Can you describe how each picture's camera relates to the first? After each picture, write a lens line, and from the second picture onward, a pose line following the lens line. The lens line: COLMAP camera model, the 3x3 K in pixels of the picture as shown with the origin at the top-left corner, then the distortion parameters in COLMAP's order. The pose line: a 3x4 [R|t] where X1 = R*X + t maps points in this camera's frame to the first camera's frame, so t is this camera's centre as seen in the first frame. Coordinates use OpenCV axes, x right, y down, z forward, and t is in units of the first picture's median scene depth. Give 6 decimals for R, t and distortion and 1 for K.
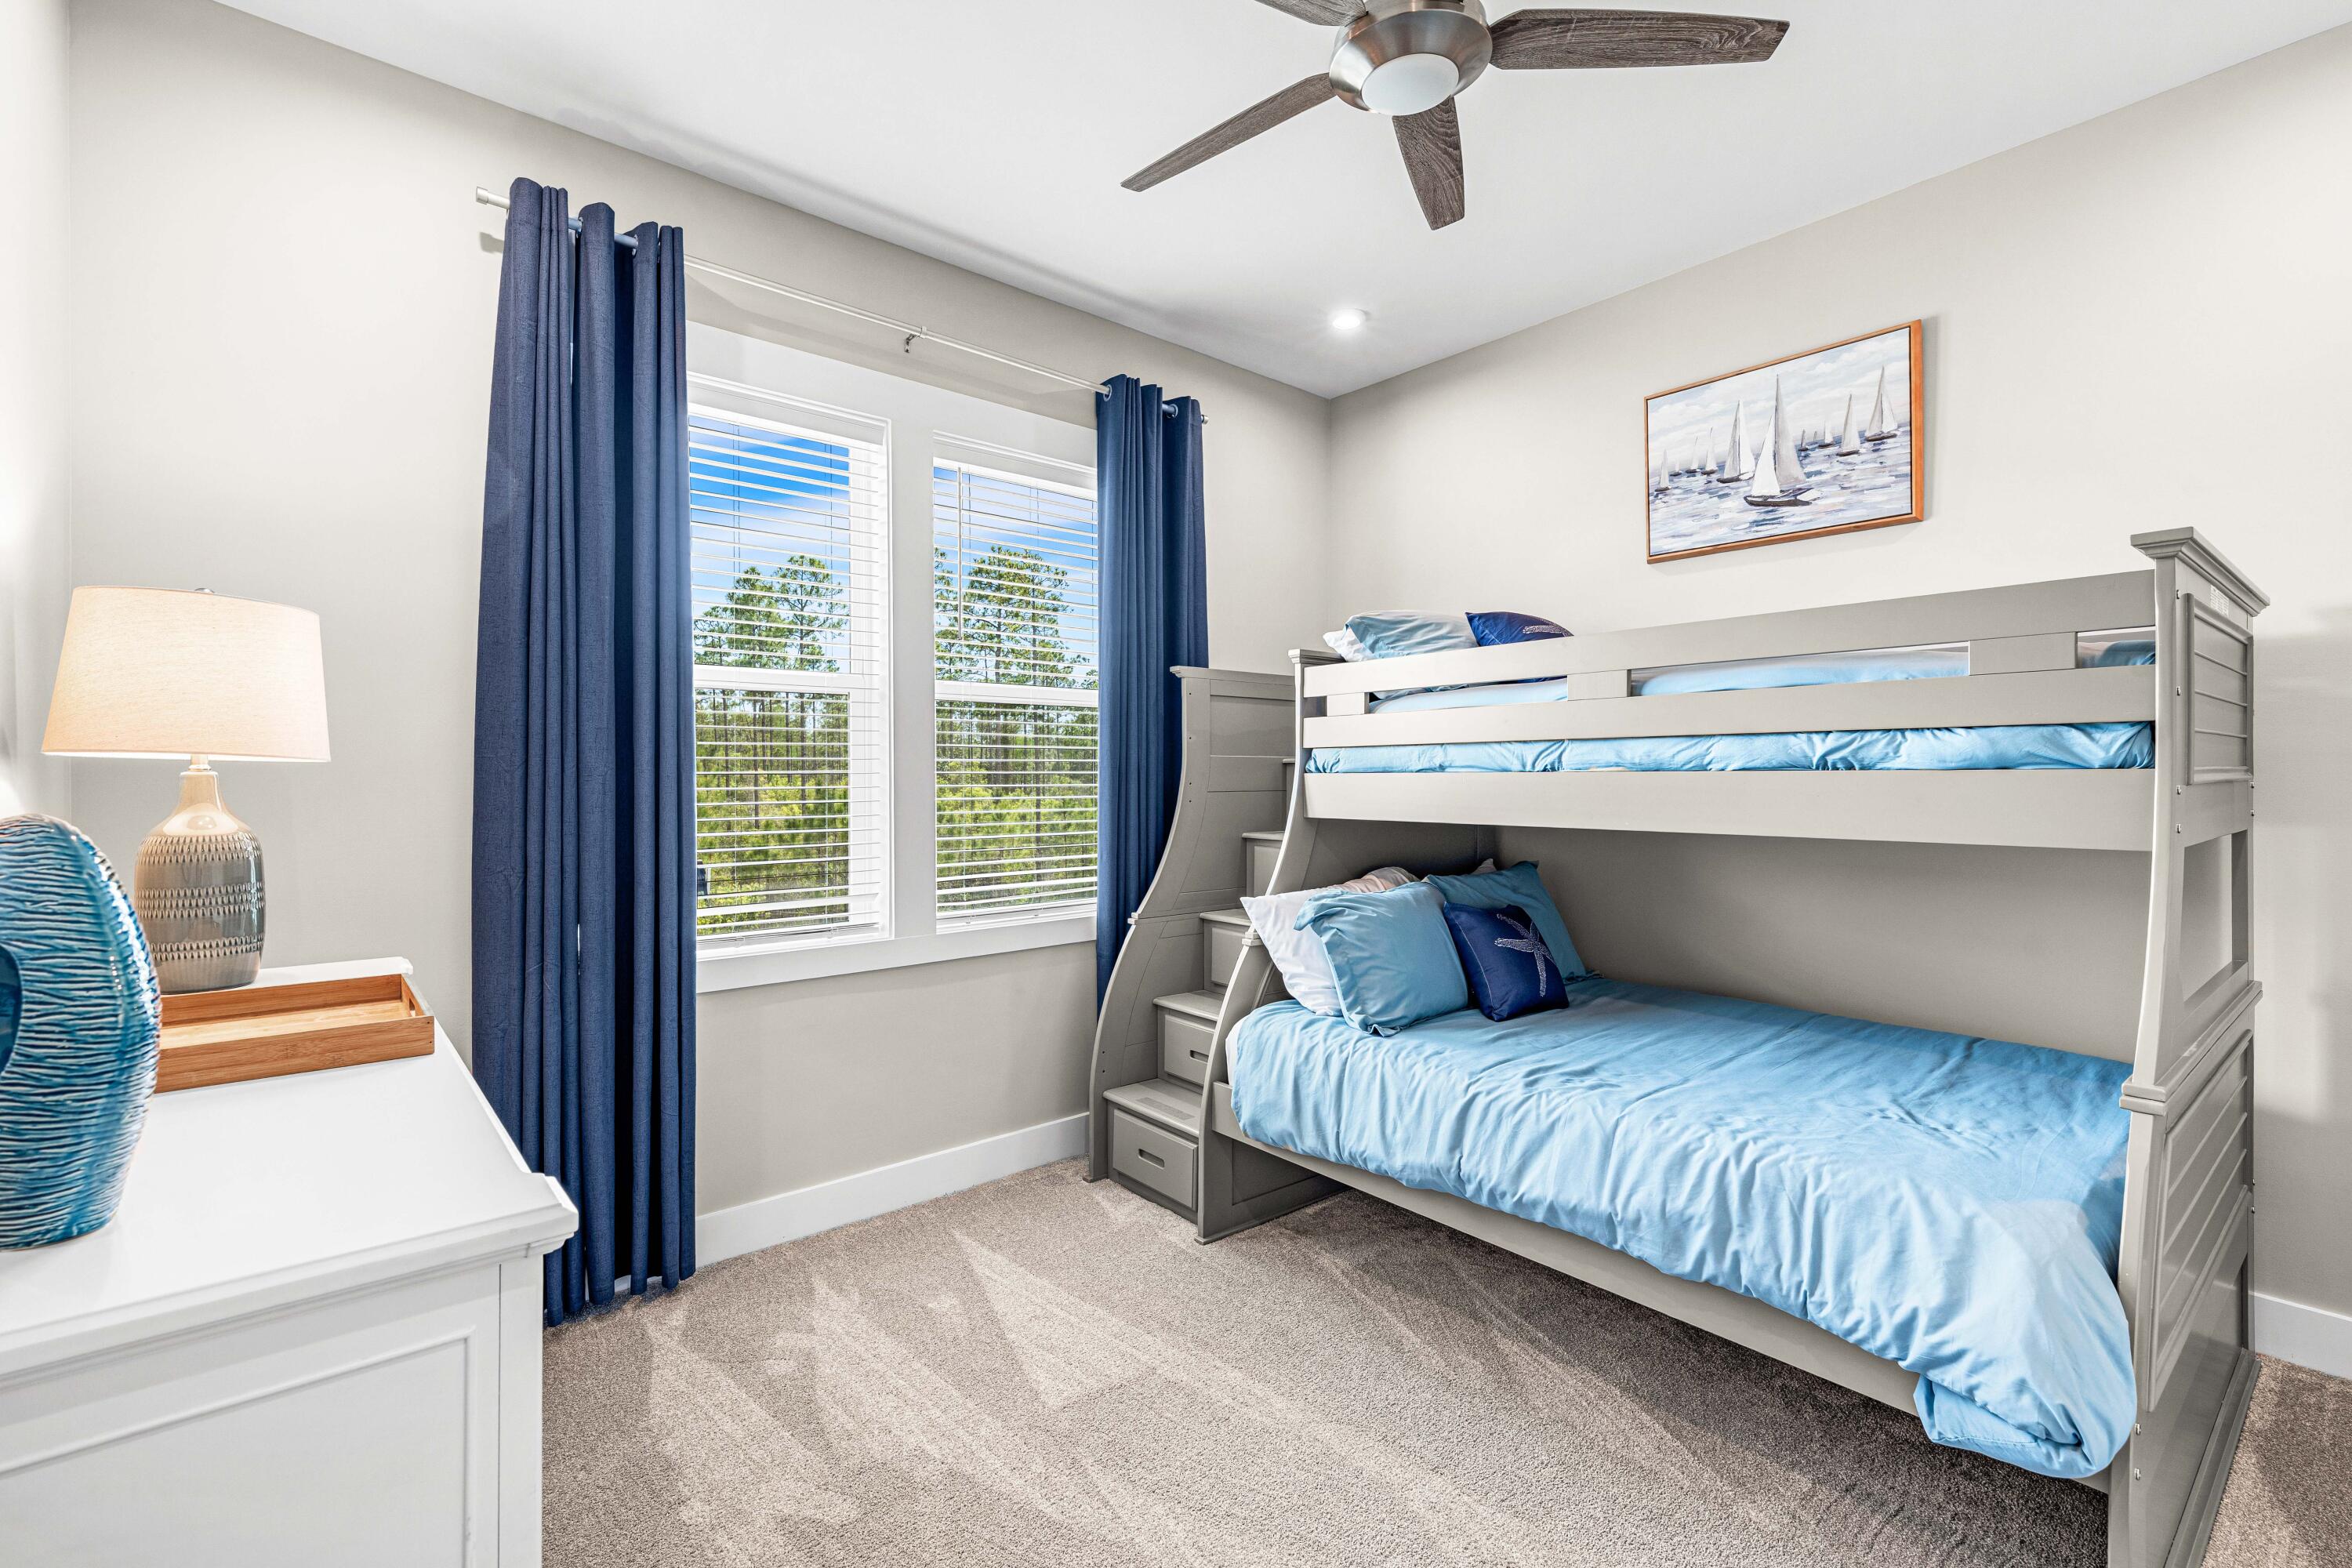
lens RADIAL K [[980.1, 0, 1178.4], [0, 980.1, 775.0], [0, 0, 1]] dist [0.002142, 0.000229]
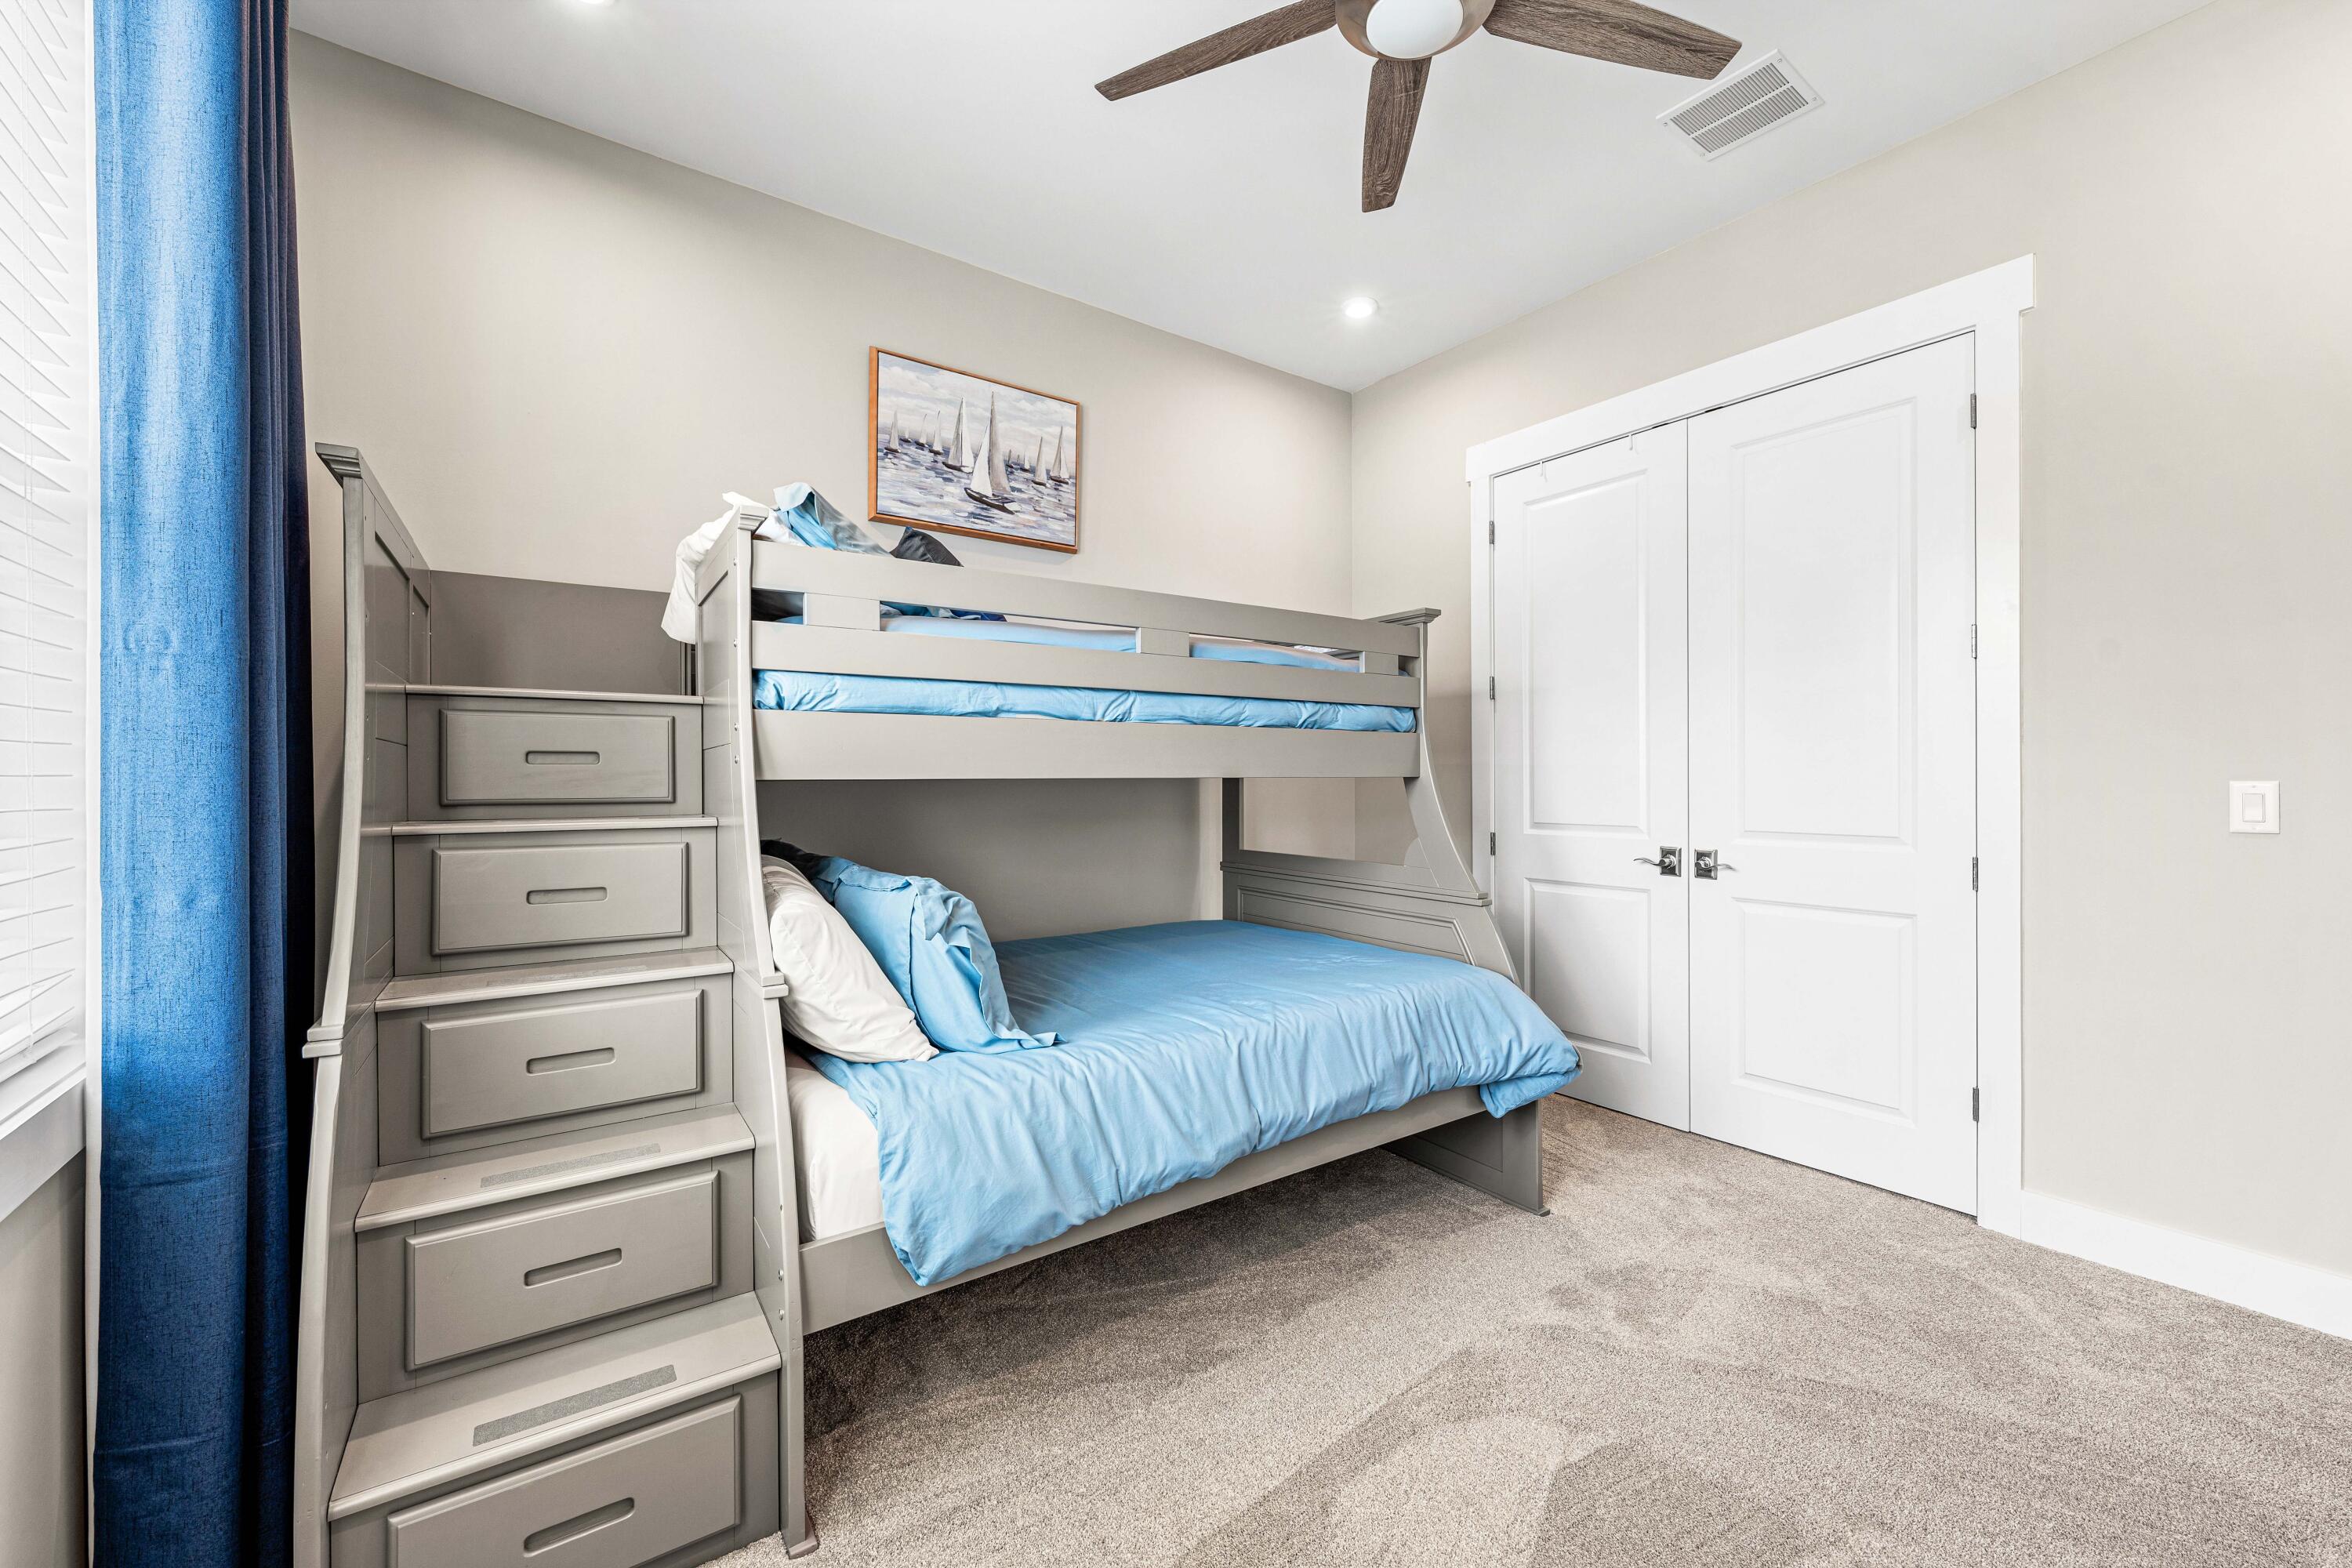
lens RADIAL K [[918.9, 0, 1179.2], [0, 918.9, 771.2], [0, 0, 1]] dist [-0.001989, -0.000117]
pose [[0.095218, 0.008106, 0.995423, -0.469850], [0.000339, 0.999967, -0.008175, 0.046641], [-0.995456, 0.001116, 0.095212, 0.743519]]
